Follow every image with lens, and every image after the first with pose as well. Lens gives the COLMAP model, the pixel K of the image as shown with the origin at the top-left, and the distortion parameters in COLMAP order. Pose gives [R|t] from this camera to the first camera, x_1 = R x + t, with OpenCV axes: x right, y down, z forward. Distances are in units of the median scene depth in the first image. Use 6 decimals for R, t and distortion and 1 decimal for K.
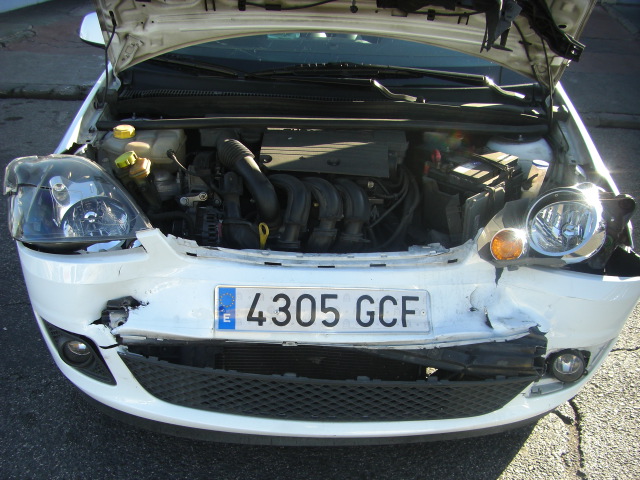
lens RADIAL K [[703.3, 0, 280.0], [0, 703.3, 271.4], [0, 0, 1]] dist [-0.175787, 0.057454]
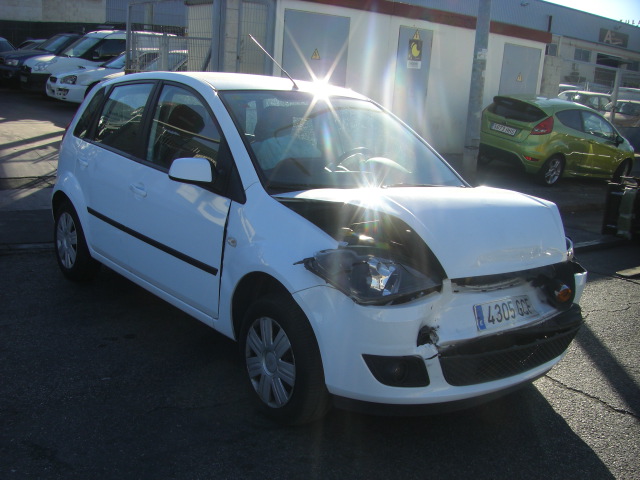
lens RADIAL K [[704.1, 0, 244.3], [0, 704.1, 276.4], [0, 0, 1]] dist [-0.128312, -0.020155]
pose [[0.794901, -0.121319, 0.594486, -1.506979], [0.242949, 0.961471, -0.128641, 0.032995], [-0.555975, 0.246687, 0.793749, -0.057238]]
